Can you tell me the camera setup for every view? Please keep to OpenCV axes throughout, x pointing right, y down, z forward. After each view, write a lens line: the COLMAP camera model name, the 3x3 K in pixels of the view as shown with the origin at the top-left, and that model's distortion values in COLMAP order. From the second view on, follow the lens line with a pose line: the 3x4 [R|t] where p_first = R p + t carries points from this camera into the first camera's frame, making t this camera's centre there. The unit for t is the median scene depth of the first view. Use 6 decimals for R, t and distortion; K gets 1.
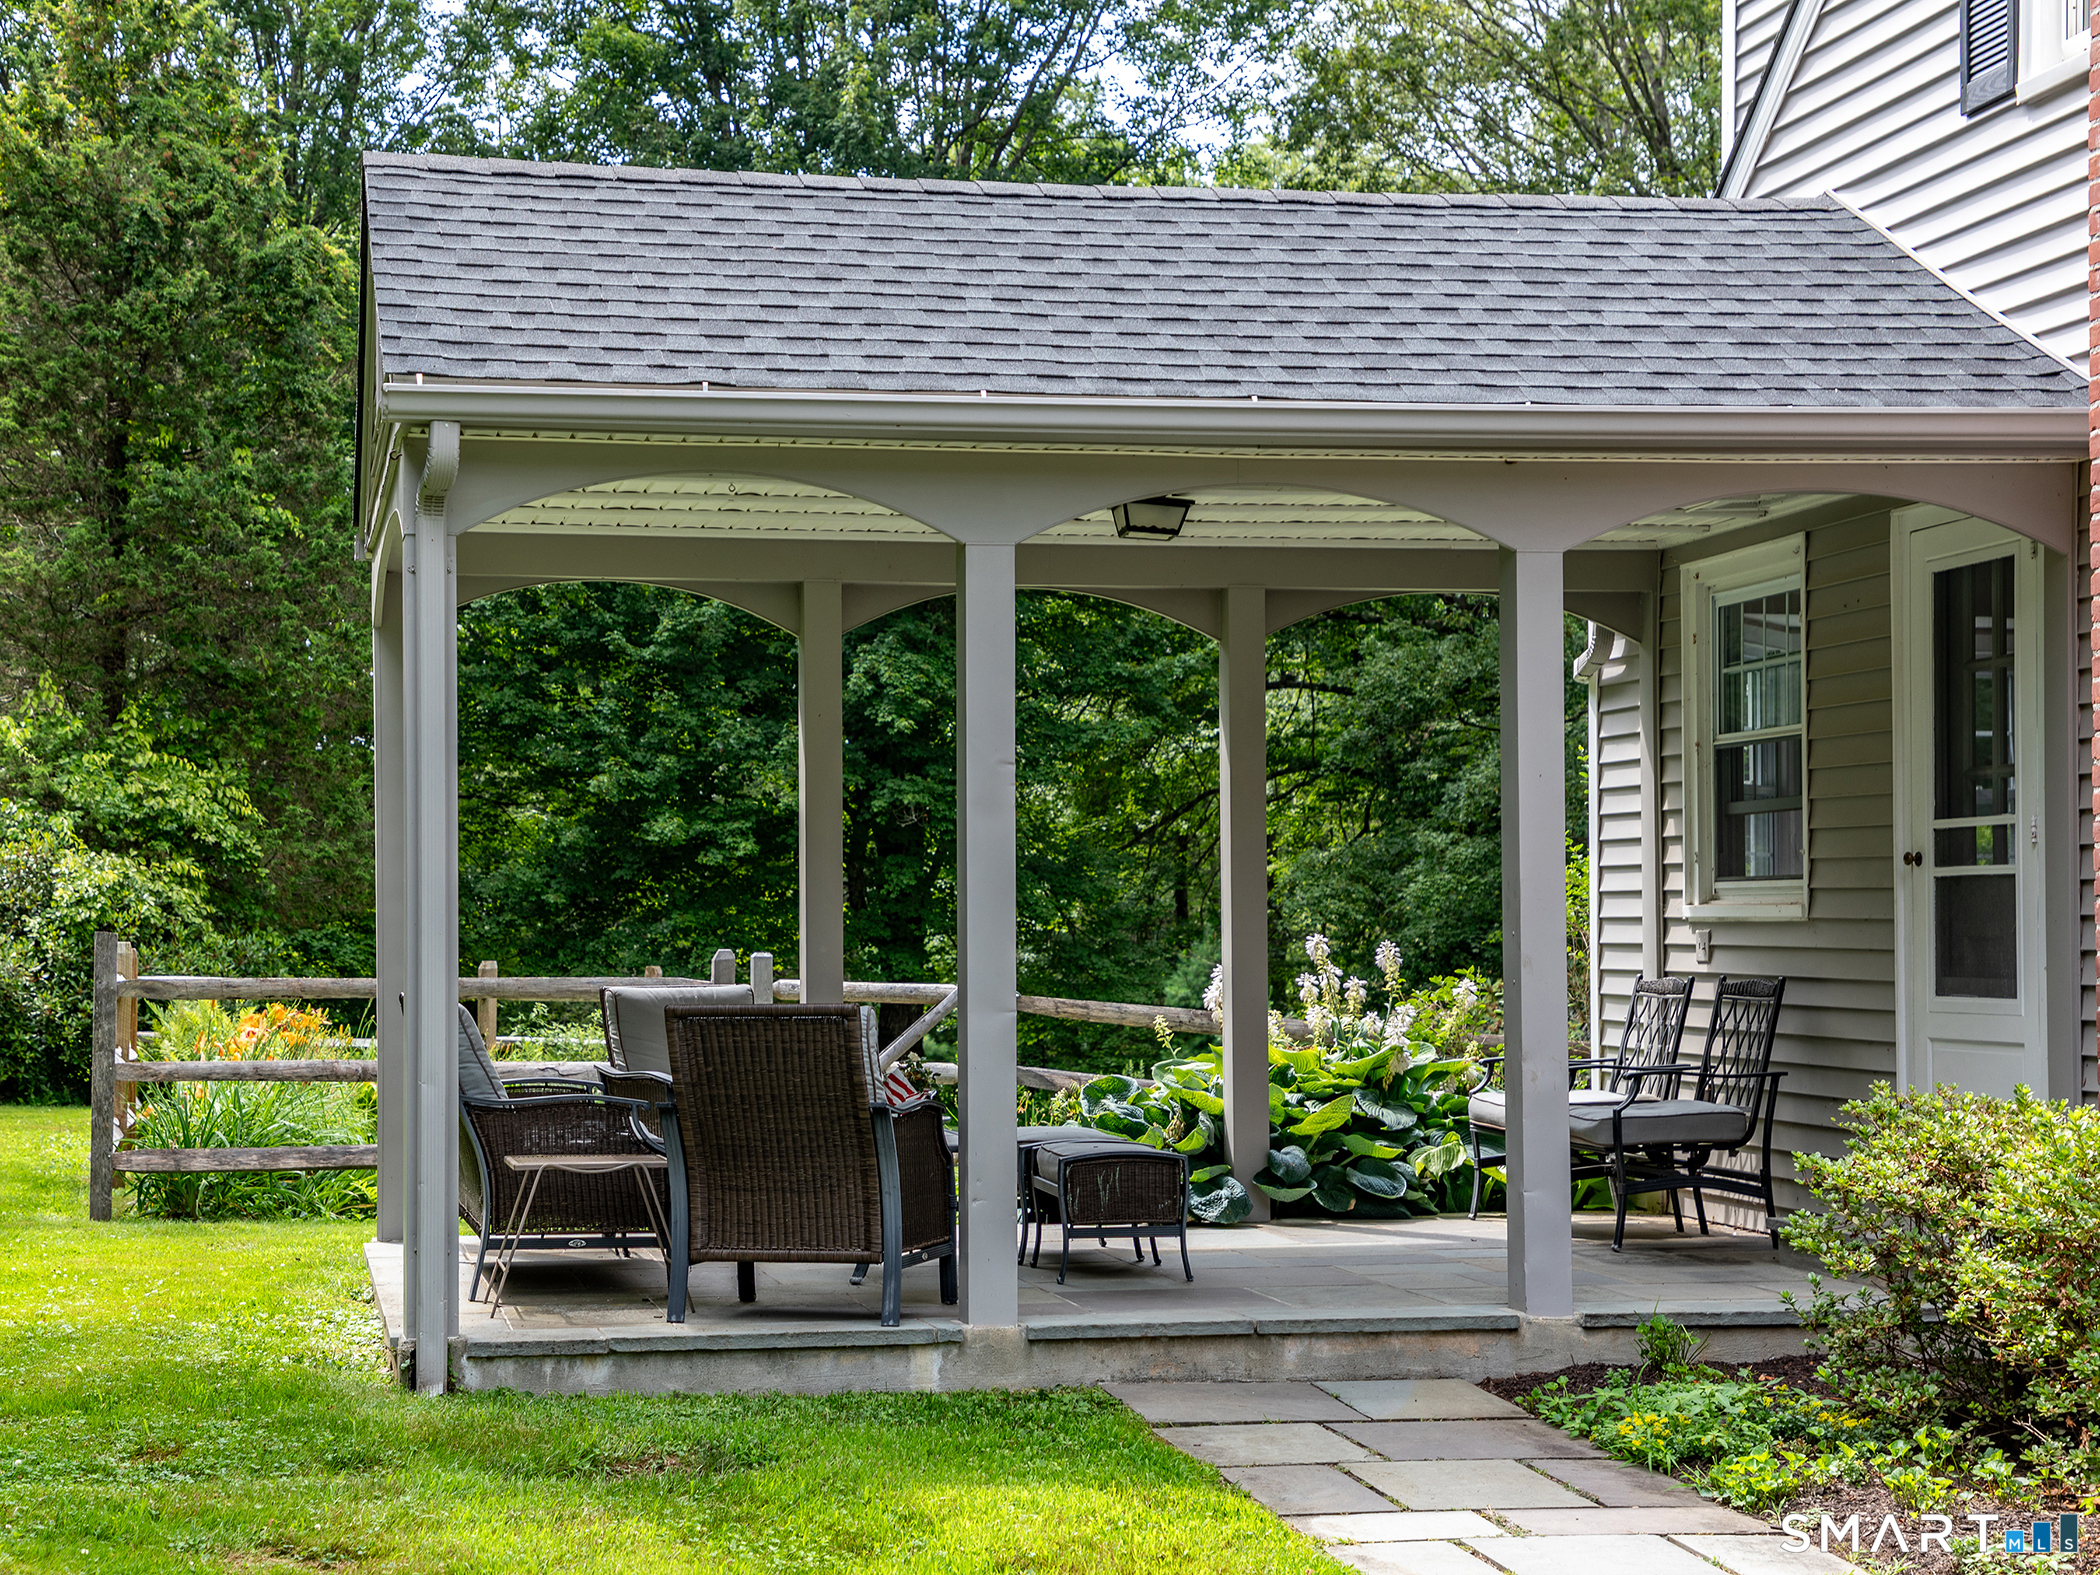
lens RADIAL K [[3780.8, 0, 1050.0], [0, 3780.8, 787.5], [0, 0, 1]] dist [-0.016934, 0.315821]
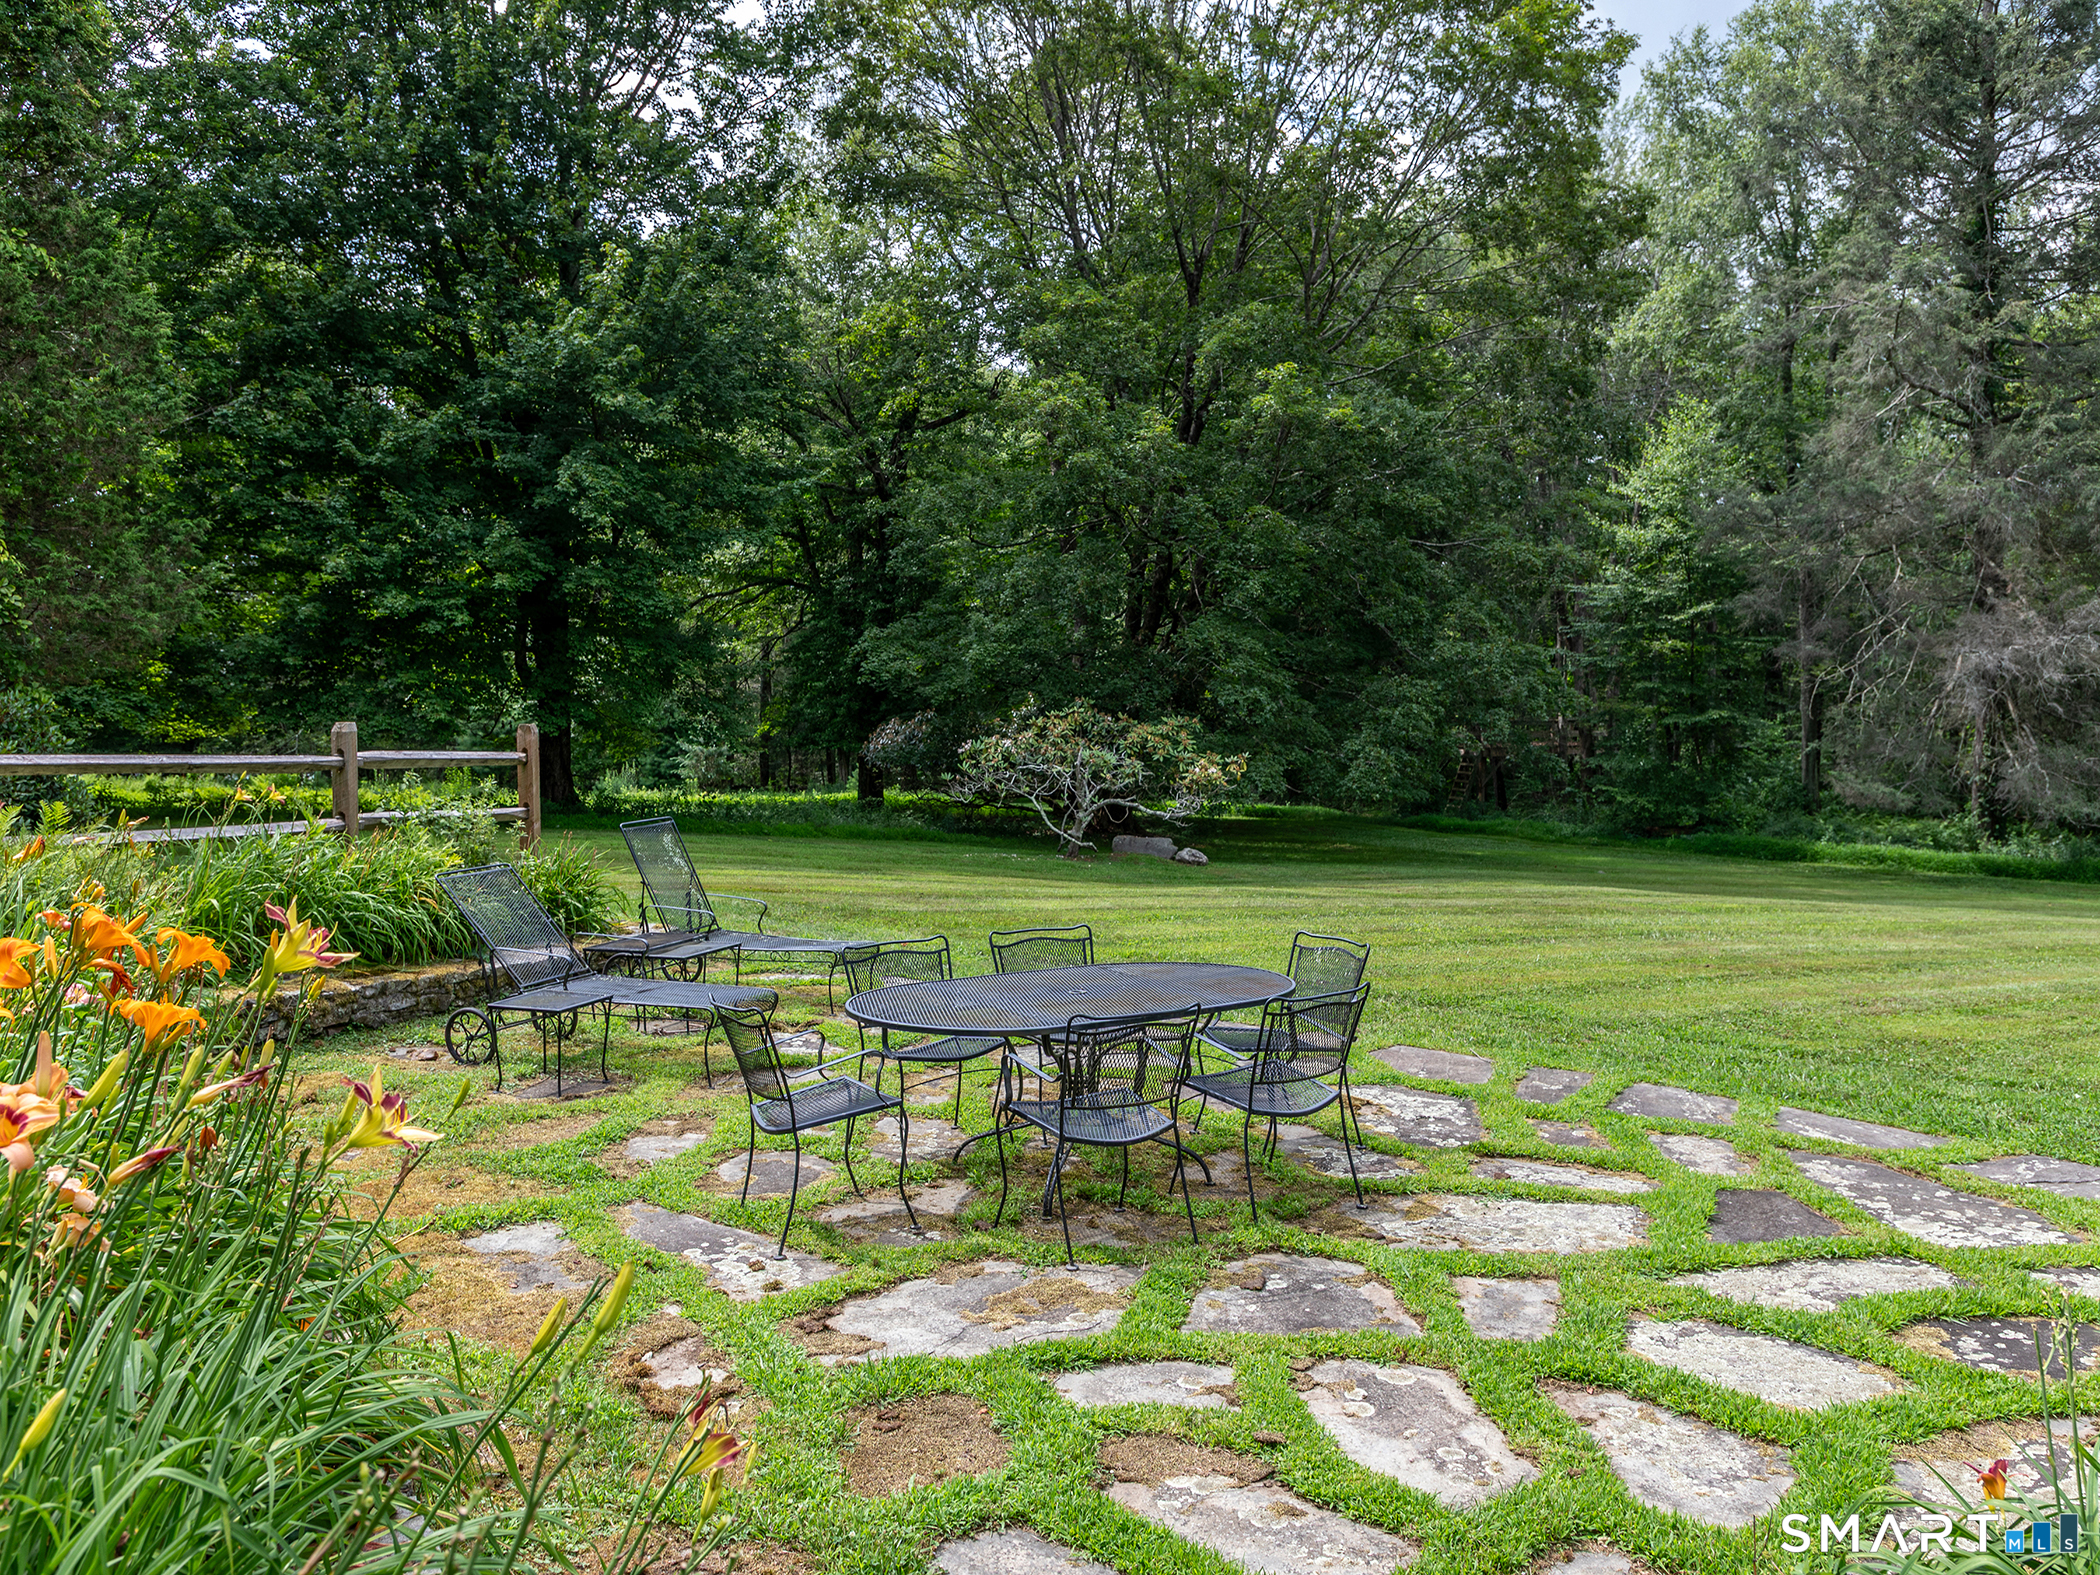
lens RADIAL K [[1538.1, 0, 1050.0], [0, 1538.1, 787.5], [0, 0, 1]] dist [-0.056302, -0.002650]
pose [[0.923562, -0.025800, 0.382581, -0.094906], [-0.013853, 0.994838, 0.100531, 0.017837], [-0.383199, -0.098146, 0.918436, 0.455220]]
